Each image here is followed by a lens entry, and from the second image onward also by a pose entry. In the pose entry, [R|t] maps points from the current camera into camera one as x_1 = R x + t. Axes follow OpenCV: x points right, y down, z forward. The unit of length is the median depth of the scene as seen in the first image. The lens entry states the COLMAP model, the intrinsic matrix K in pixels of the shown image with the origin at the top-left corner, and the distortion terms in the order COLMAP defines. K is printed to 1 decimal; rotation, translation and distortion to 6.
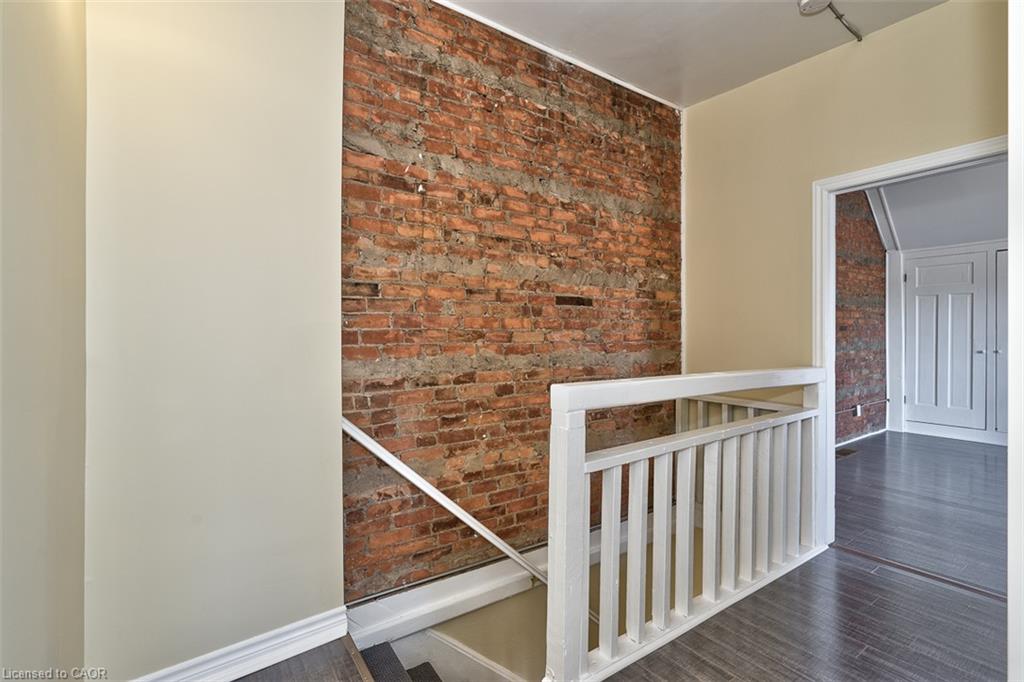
lens RADIAL K [[466.0, 0, 511.8], [0, 466.0, 338.2], [0, 0, 1]] dist [-0.000719, 0.000931]
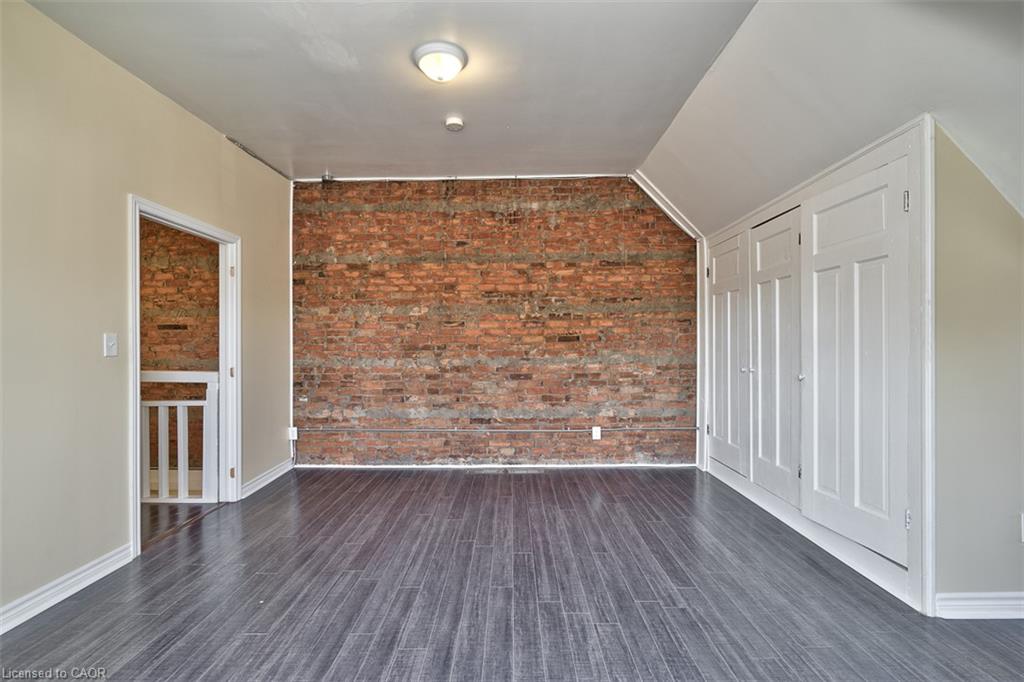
lens RADIAL K [[466.0, 0, 512.2], [0, 466.0, 339.0], [0, 0, 1]] dist [-0.000719, 0.000931]
pose [[0.815864, 0.005353, -0.578219, 2.054120], [0.000150, 0.999955, 0.009469, -0.052634], [0.578244, -0.007812, 0.815826, 0.348535]]
